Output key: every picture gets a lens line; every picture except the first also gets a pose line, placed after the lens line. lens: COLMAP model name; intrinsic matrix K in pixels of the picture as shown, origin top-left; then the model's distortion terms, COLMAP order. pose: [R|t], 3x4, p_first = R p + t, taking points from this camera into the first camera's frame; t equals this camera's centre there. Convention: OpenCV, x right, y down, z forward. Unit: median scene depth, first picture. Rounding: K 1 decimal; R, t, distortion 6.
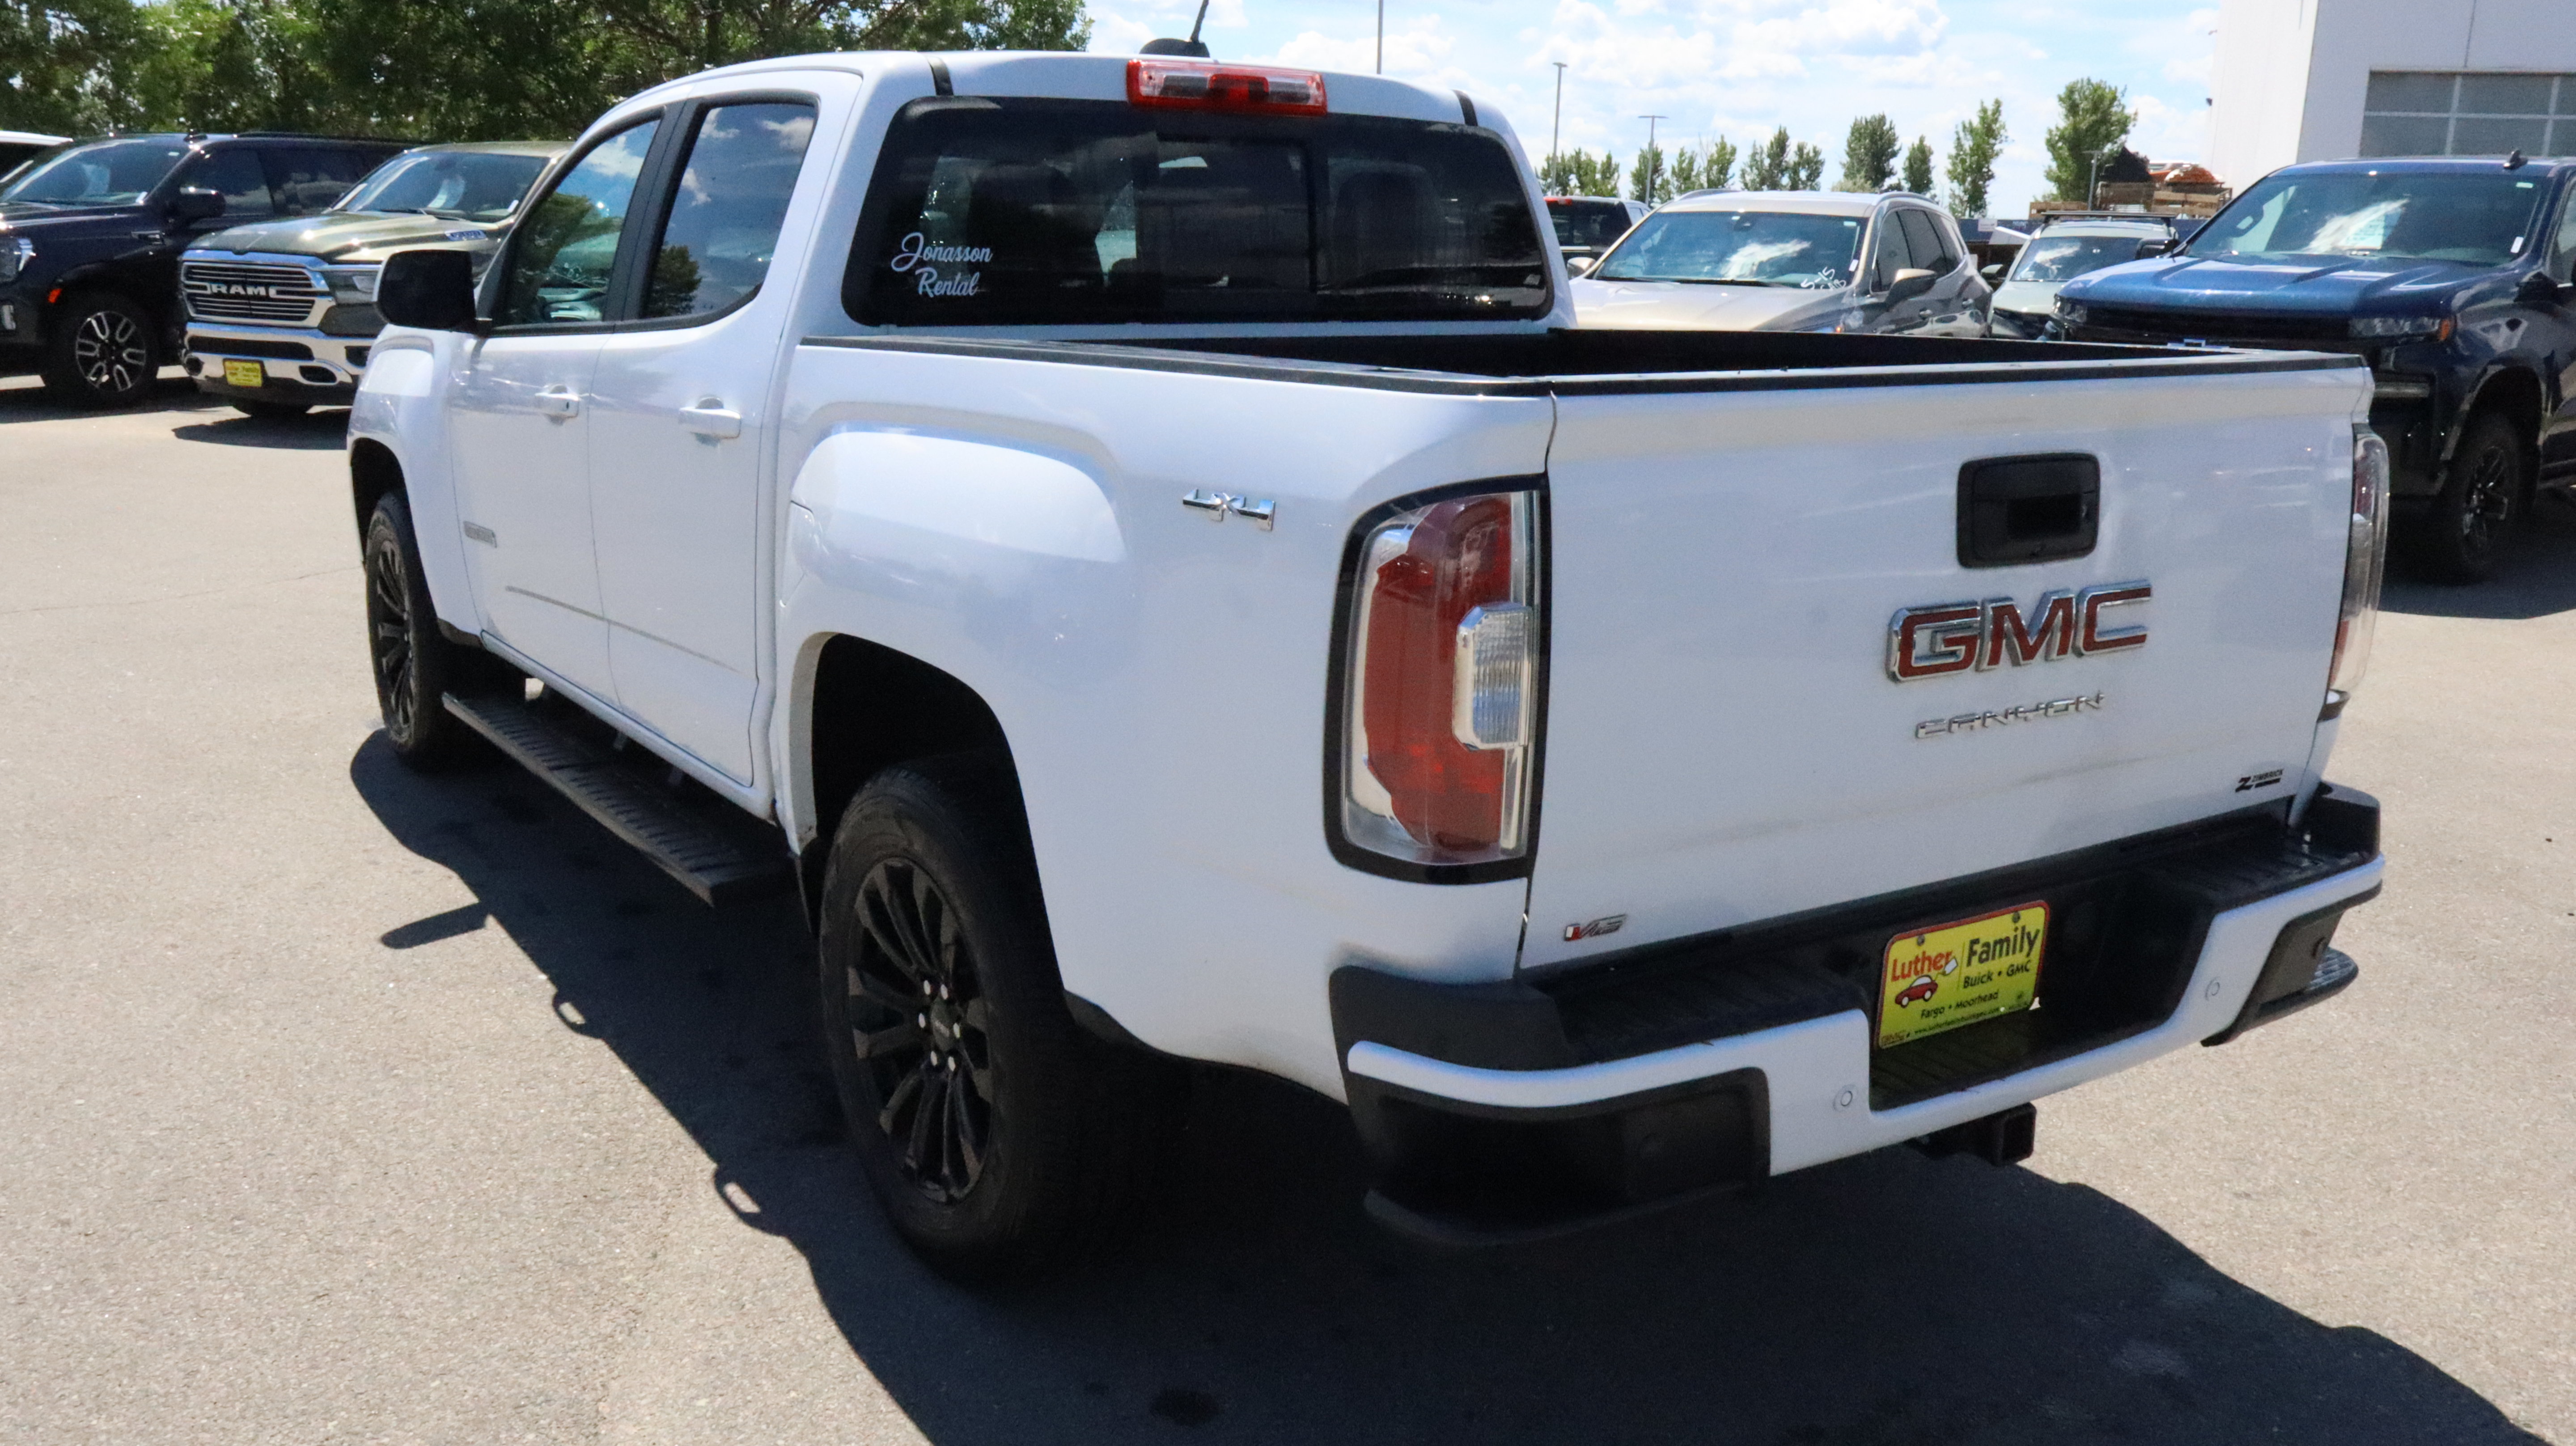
lens RADIAL K [[2360.5, 0, 1288.0], [0, 2360.5, 723.0], [0, 0, 1]] dist [-0.046123, 0.000324]
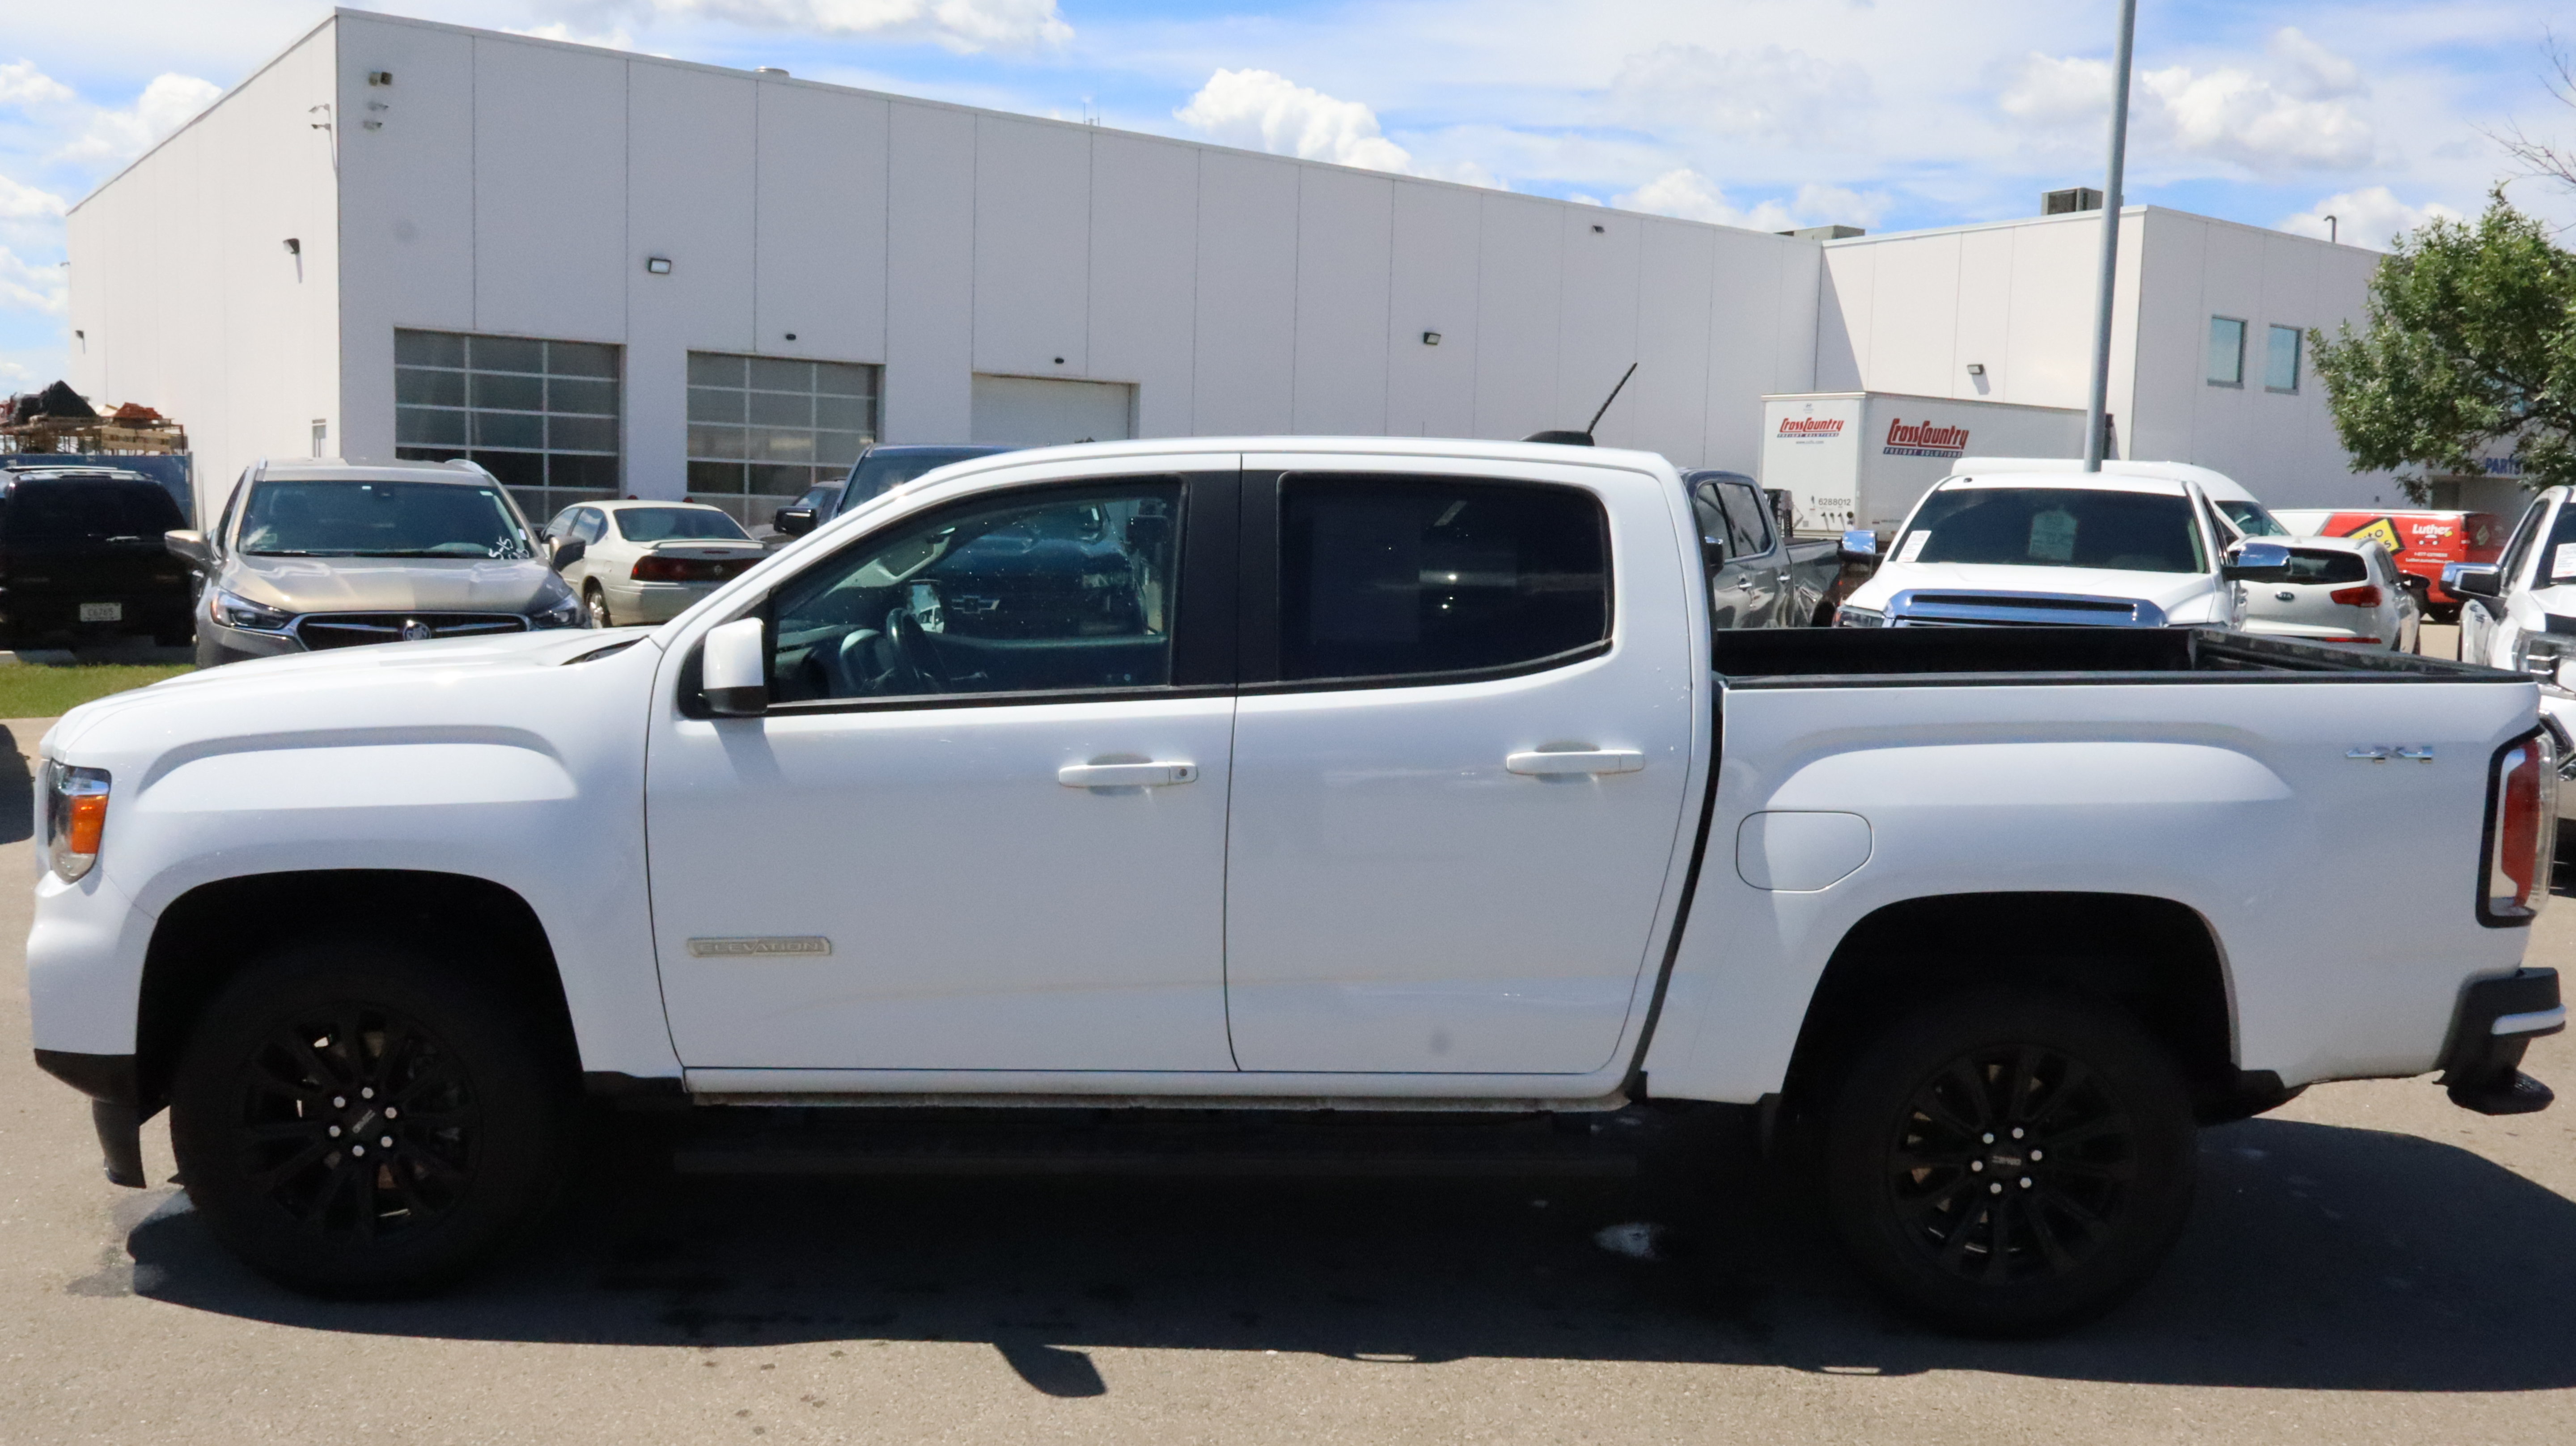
lens RADIAL K [[2234.4, 0, 1288.0], [0, 2234.4, 723.0], [0, 0, 1]] dist [-0.008813, -0.001627]
pose [[0.490385, -0.100277, 0.865718, -1.178356], [0.168993, 0.985445, 0.018419, -0.177401], [-0.854964, 0.137268, 0.500193, 0.538620]]
